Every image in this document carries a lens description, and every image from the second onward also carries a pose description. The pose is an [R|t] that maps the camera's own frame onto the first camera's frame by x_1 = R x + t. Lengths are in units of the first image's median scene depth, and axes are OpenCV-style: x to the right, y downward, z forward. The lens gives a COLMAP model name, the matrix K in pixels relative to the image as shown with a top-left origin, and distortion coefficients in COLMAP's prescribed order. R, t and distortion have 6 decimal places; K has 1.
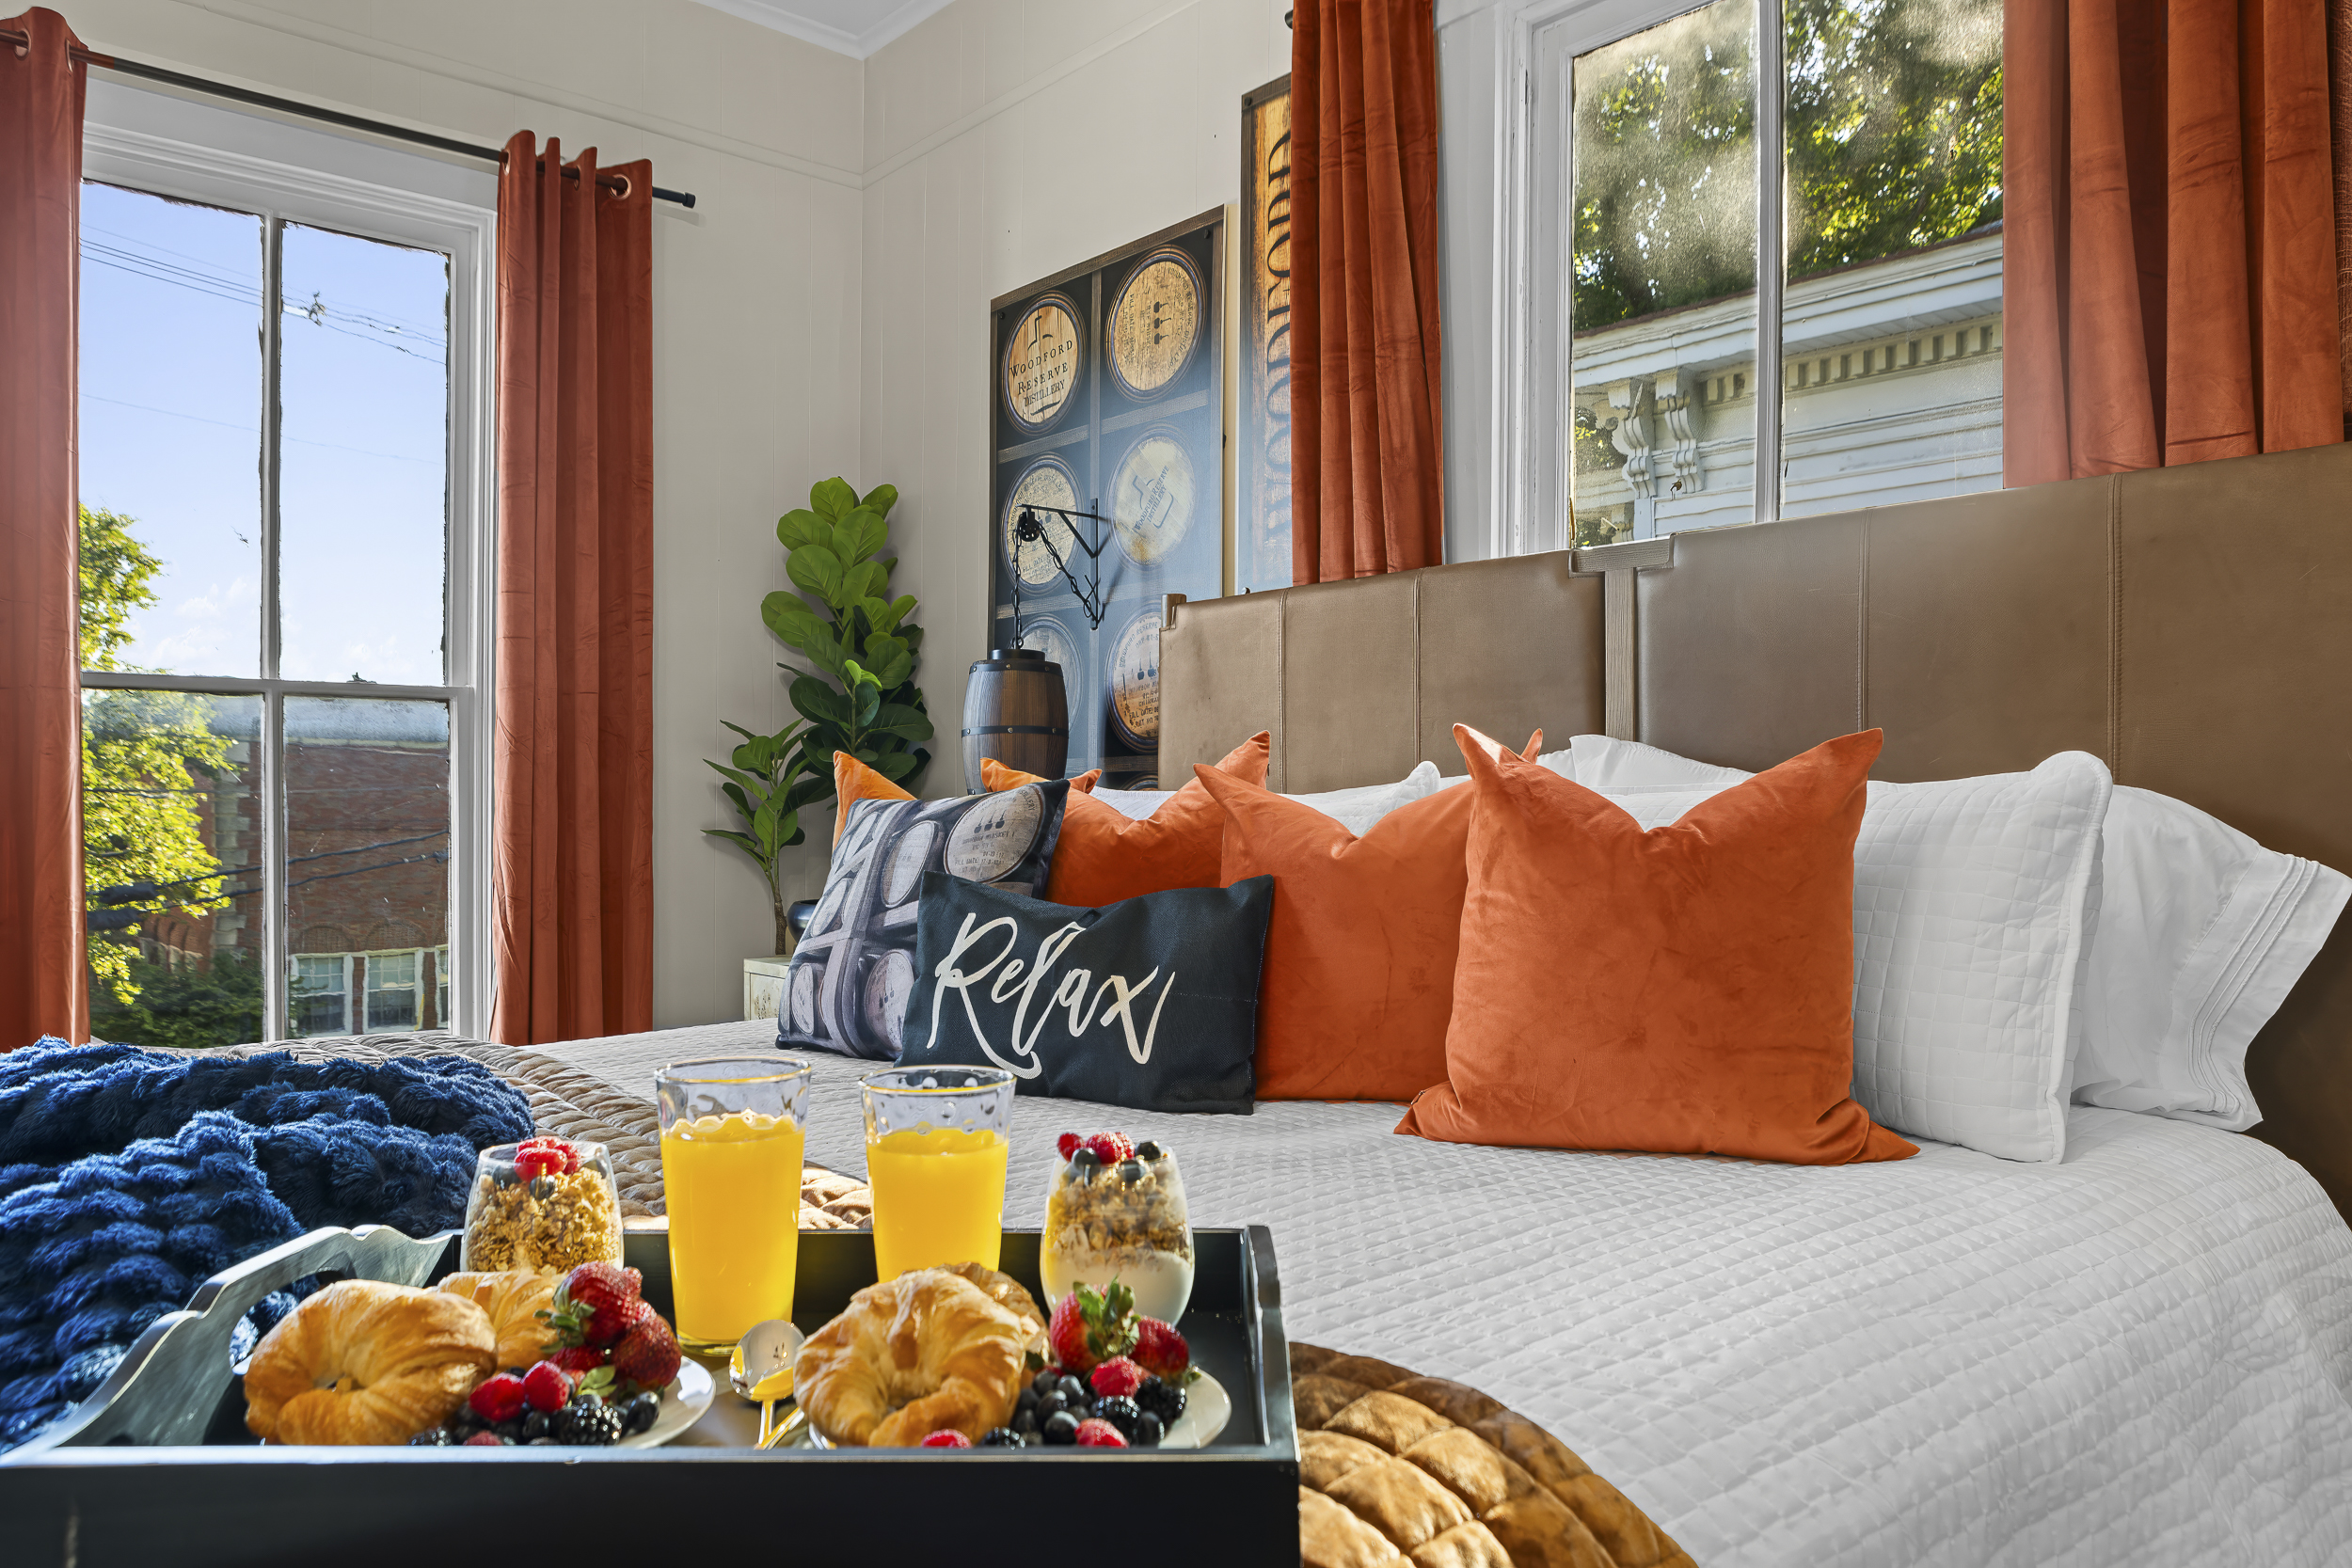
lens RADIAL K [[1591.5, 0, 1158.0], [0, 1591.5, 794.7], [0, 0, 1]] dist [-0.015833, 0.008334]
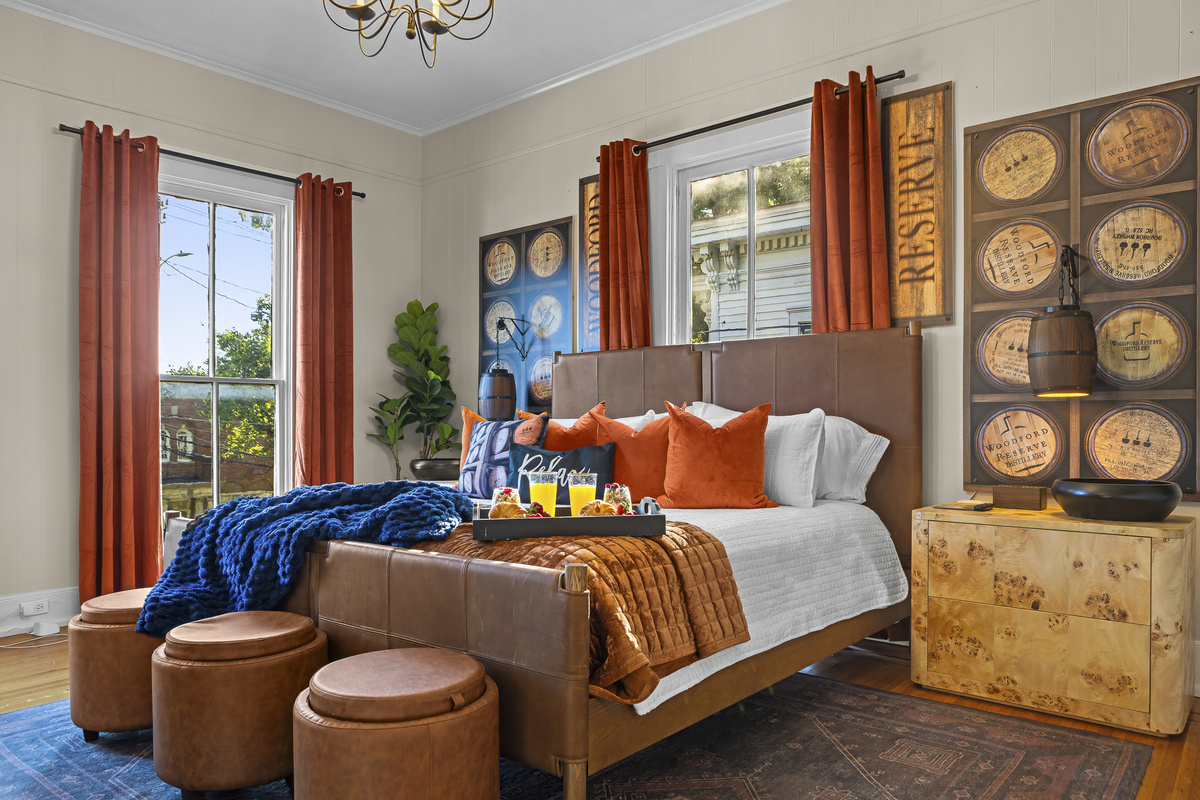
lens RADIAL K [[812.1, 0, 583.3], [0, 812.1, 415.9], [0, 0, 1]] dist [-0.015833, 0.008334]
pose [[0.990773, -0.001996, 0.135516, -0.217705], [0.002817, 0.999979, -0.005870, 0.001696], [-0.135501, 0.006198, 0.990758, -0.719993]]
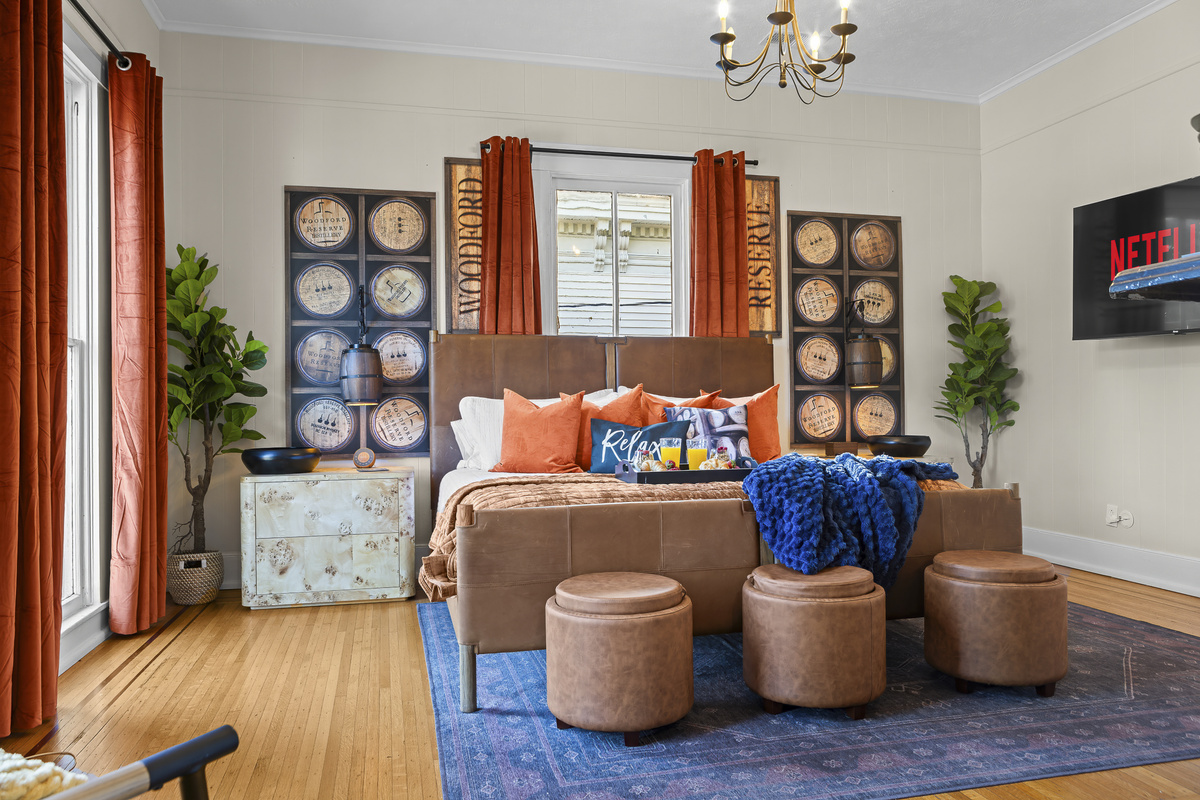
lens RADIAL K [[840.1, 0, 606.5], [0, 840.1, 398.8], [0, 0, 1]] dist [-0.012716, -0.000684]
pose [[0.480313, 0.009855, 0.877042, -1.736095], [0.003850, 0.999904, -0.013344, 0.025091], [-0.877089, 0.009786, 0.480229, 0.032862]]
